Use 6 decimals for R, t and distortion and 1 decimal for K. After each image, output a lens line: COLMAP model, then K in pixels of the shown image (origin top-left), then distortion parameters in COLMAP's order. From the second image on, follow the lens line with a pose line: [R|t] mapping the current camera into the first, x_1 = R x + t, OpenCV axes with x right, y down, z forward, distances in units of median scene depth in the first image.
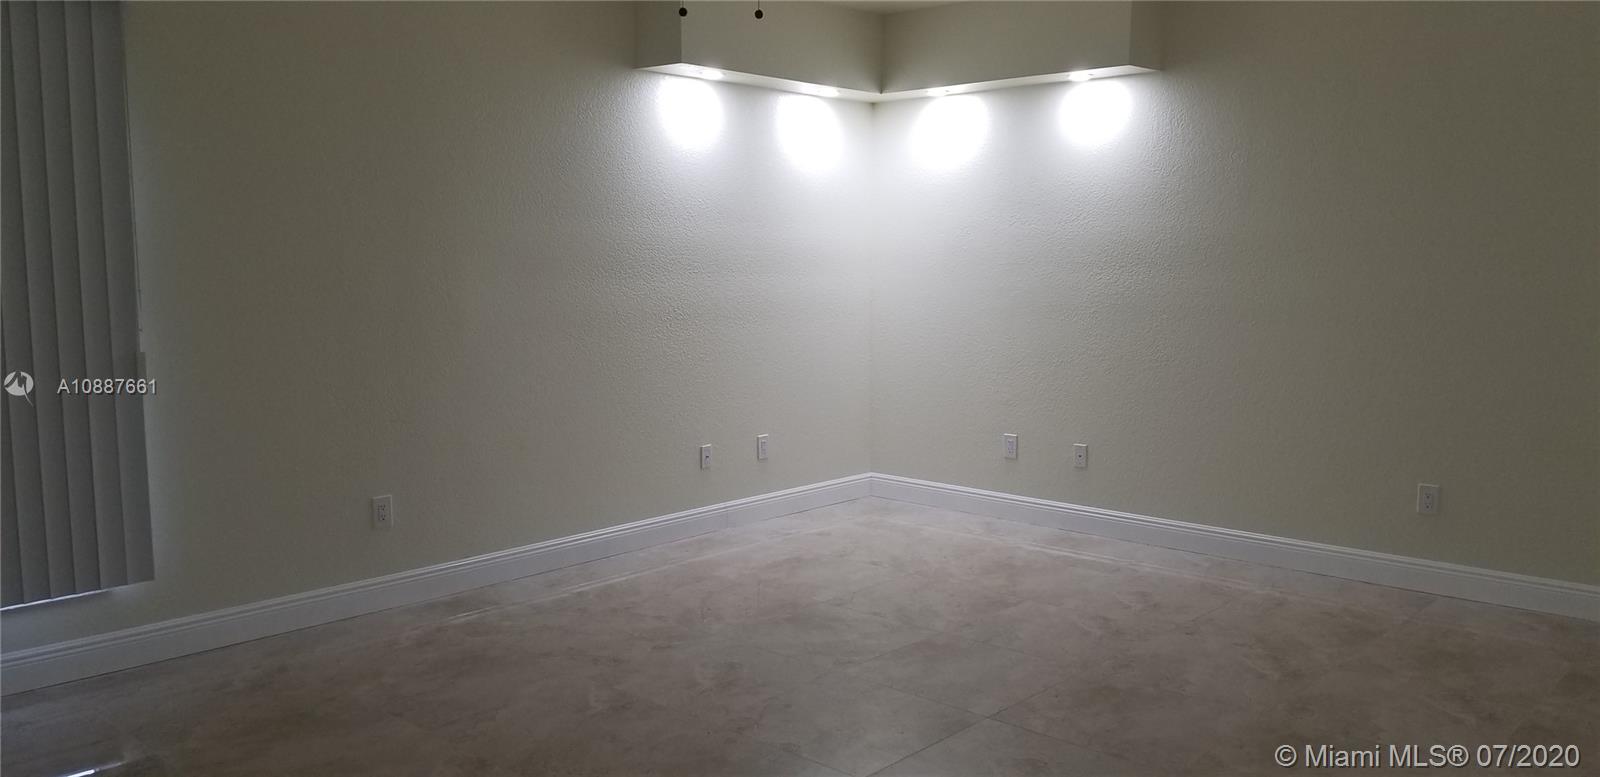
lens RADIAL K [[1240.7, 0, 801.3], [0, 1240.7, 391.7], [0, 0, 1]] dist [0.115998, -0.201342]
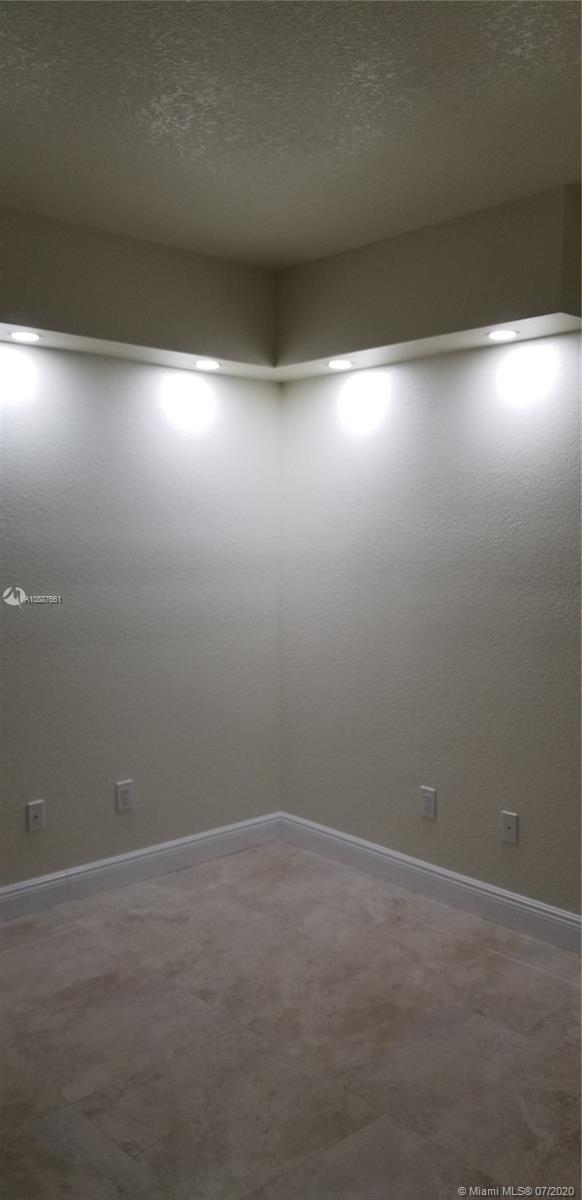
lens RADIAL K [[942.9, 0, 308.5], [0, 942.9, 621.8], [0, 0, 1]] dist [0.094115, -0.183288]
pose [[0.996590, 0.010826, -0.081794, 0.149793], [-0.011939, 0.999843, -0.013123, -0.067998], [0.081639, 0.014055, 0.996563, 0.411674]]
